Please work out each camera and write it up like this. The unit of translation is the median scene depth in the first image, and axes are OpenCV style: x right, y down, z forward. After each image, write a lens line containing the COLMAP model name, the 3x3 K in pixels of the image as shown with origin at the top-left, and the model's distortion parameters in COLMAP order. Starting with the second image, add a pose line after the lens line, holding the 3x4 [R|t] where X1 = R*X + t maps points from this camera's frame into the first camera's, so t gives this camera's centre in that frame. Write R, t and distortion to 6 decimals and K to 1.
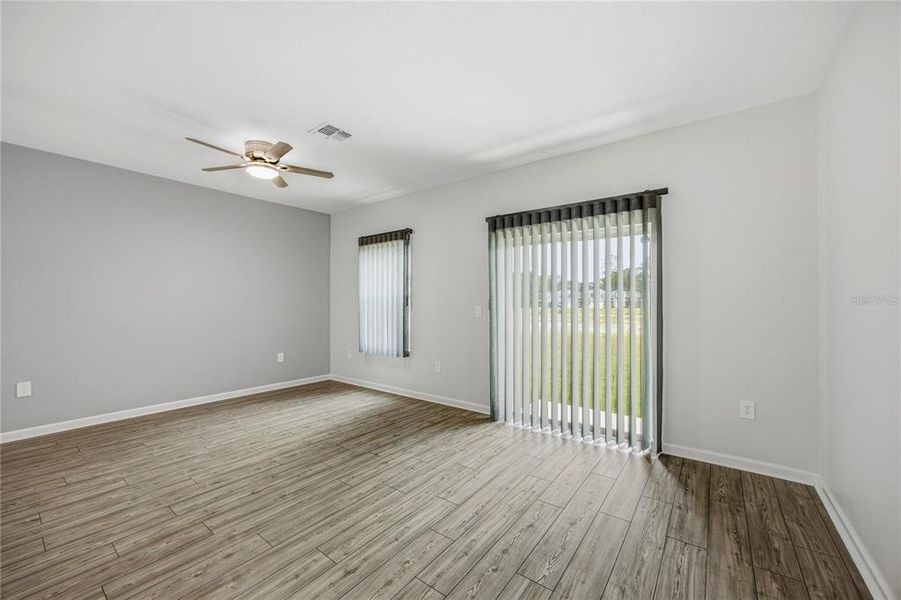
lens RADIAL K [[349.0, 0, 449.5], [0, 349.0, 306.1], [0, 0, 1]] dist [-0.015313, 0.001251]
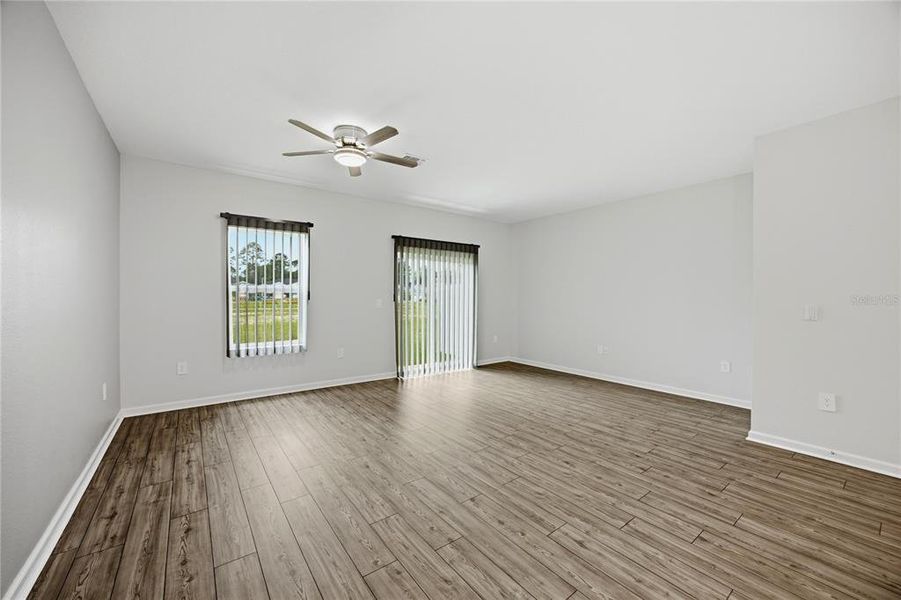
lens RADIAL K [[349.0, 0, 451.1], [0, 349.0, 301.1], [0, 0, 1]] dist [-0.015313, 0.001251]
pose [[0.285706, -0.009912, 0.958266, -1.564746], [0.002156, 0.999951, 0.009701, -0.008738], [-0.958315, -0.000705, 0.285713, 0.520915]]
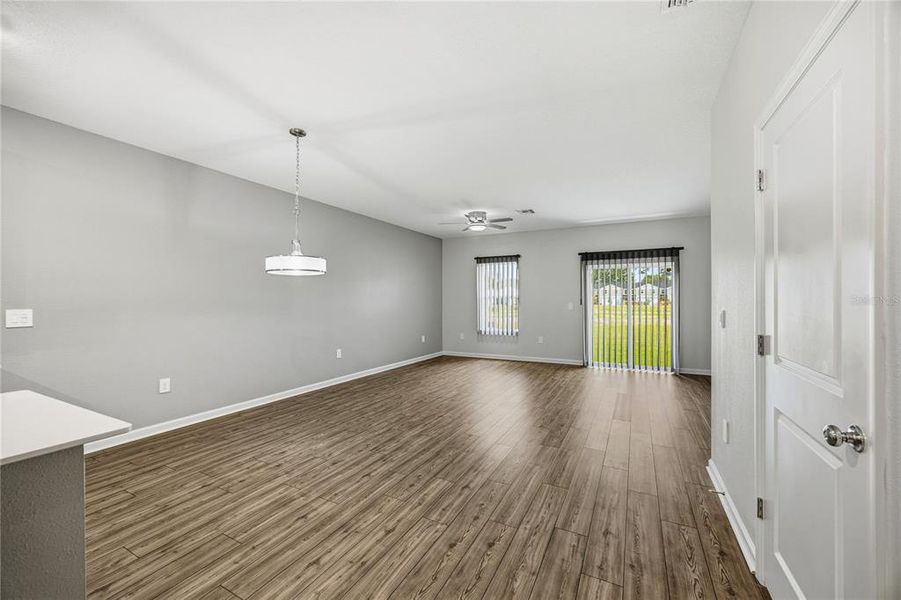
lens RADIAL K [[349.0, 0, 455.8], [0, 349.0, 298.5], [0, 0, 1]] dist [-0.015313, 0.001251]
pose [[0.985930, -0.000282, 0.167157, -1.078207], [0.002833, 0.999883, -0.015025, 0.002048], [-0.167133, 0.015287, 0.985816, -0.840219]]
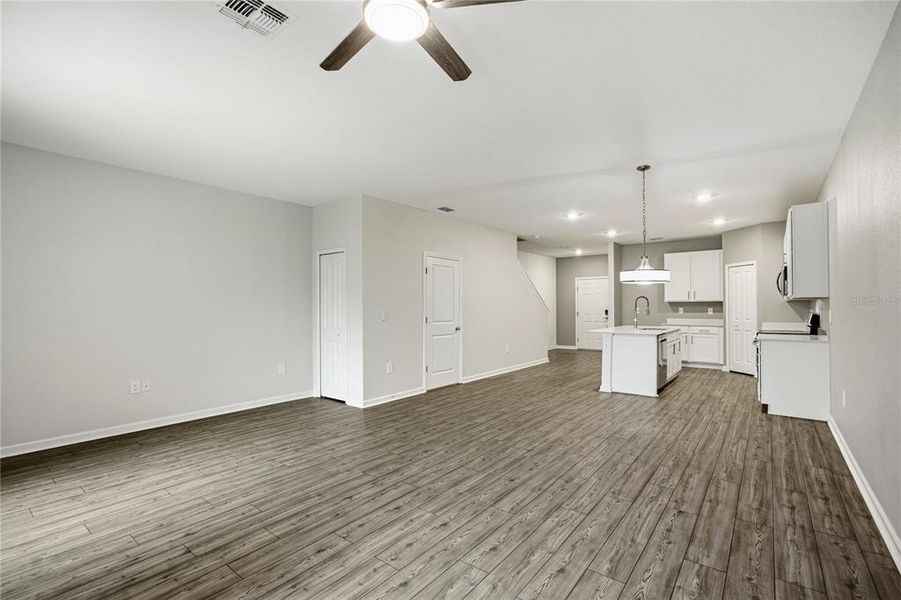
lens RADIAL K [[418.3, 0, 448.4], [0, 418.3, 303.5], [0, 0, 1]] dist [-0.012939, 0.000709]
pose [[-0.999540, 0.005814, 0.029772, -0.707917], [0.005692, 0.999975, -0.004184, -0.012572], [-0.029796, -0.004012, -0.999548, 1.747266]]
